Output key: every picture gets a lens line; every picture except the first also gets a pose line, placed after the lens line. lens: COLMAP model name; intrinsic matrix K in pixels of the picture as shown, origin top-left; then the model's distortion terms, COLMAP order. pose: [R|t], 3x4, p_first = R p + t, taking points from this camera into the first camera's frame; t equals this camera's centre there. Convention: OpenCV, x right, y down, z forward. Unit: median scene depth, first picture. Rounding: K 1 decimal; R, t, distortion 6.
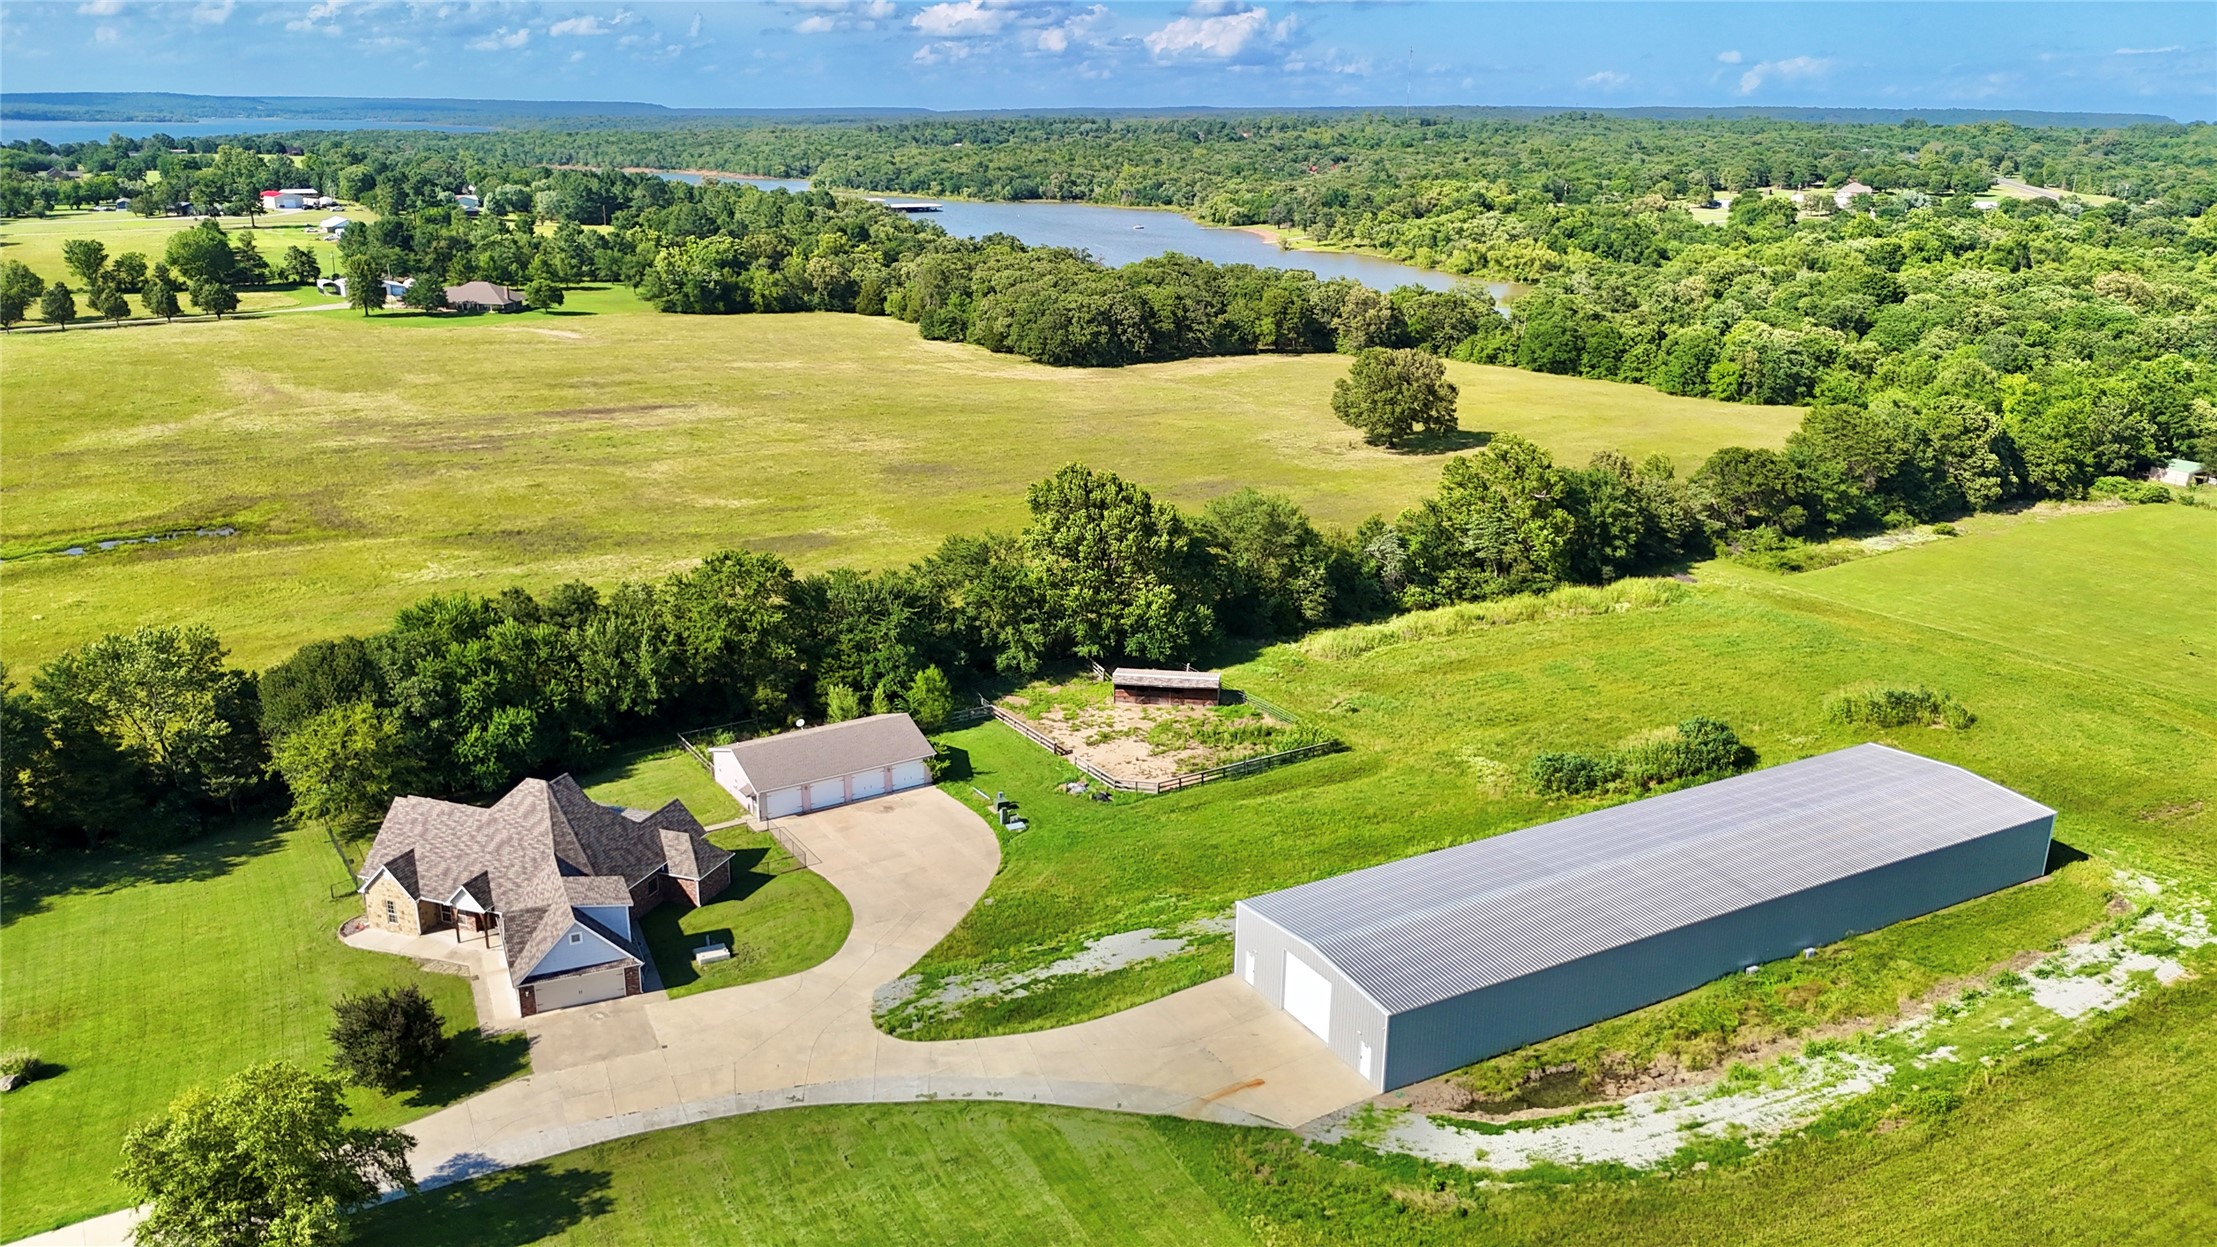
lens RADIAL K [[1631.6, 0, 1104.3], [0, 1631.6, 634.8], [0, 0, 1]] dist [0.080365, -0.084923]
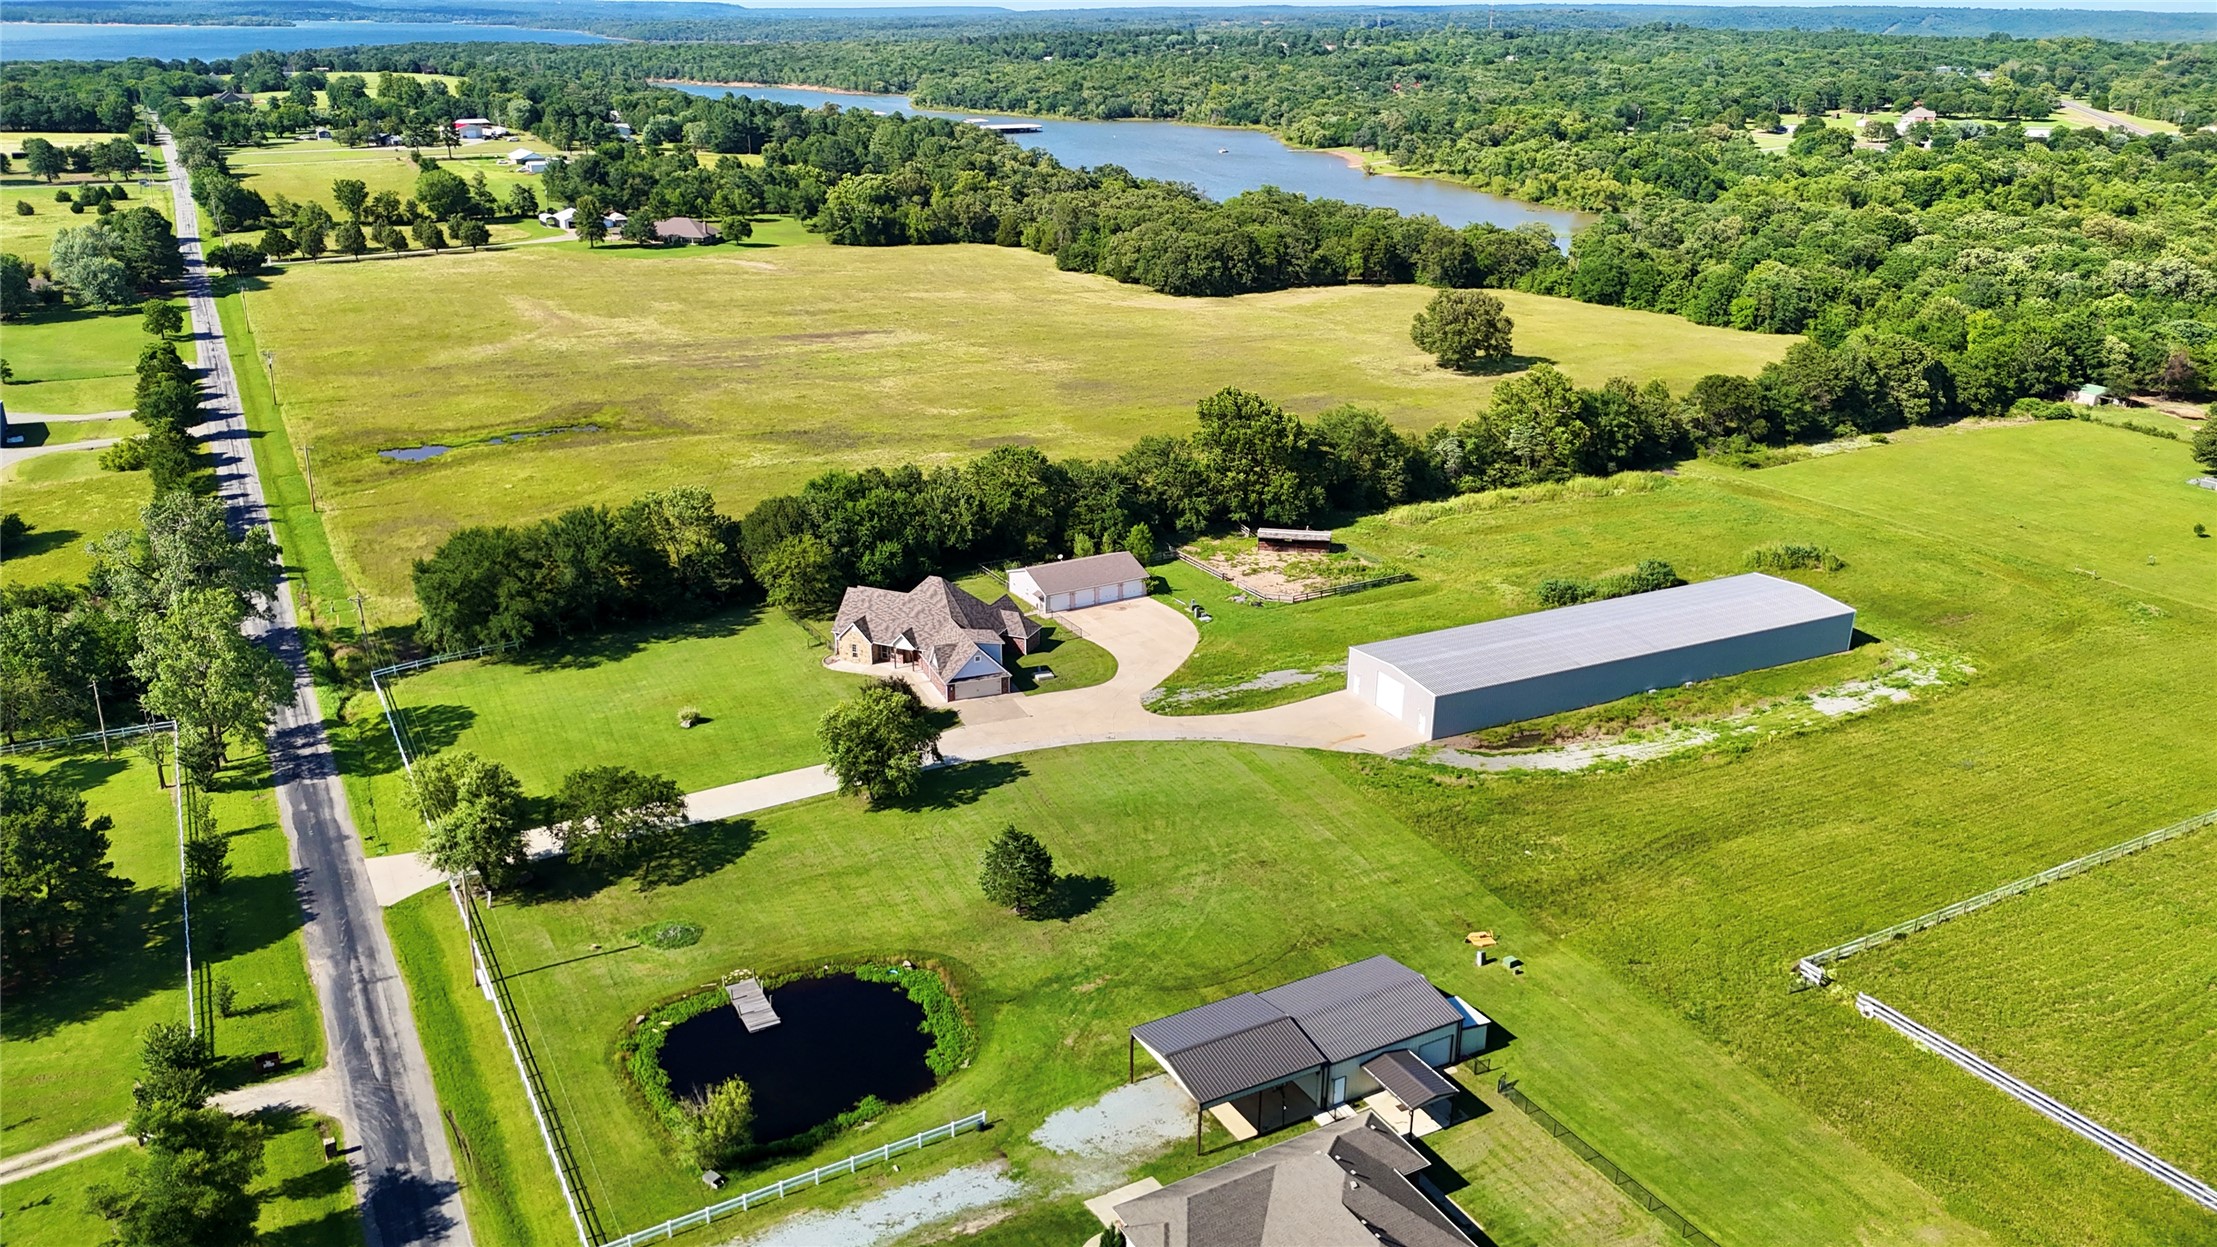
lens RADIAL K [[1631.6, 0, 1101.5], [0, 1631.6, 639.0], [0, 0, 1]] dist [0.080365, -0.084923]
pose [[0.998992, 0.014739, -0.042401, -0.043681], [-0.012246, 0.998215, 0.058456, 0.022498], [0.043187, -0.057878, 0.997389, -0.295890]]
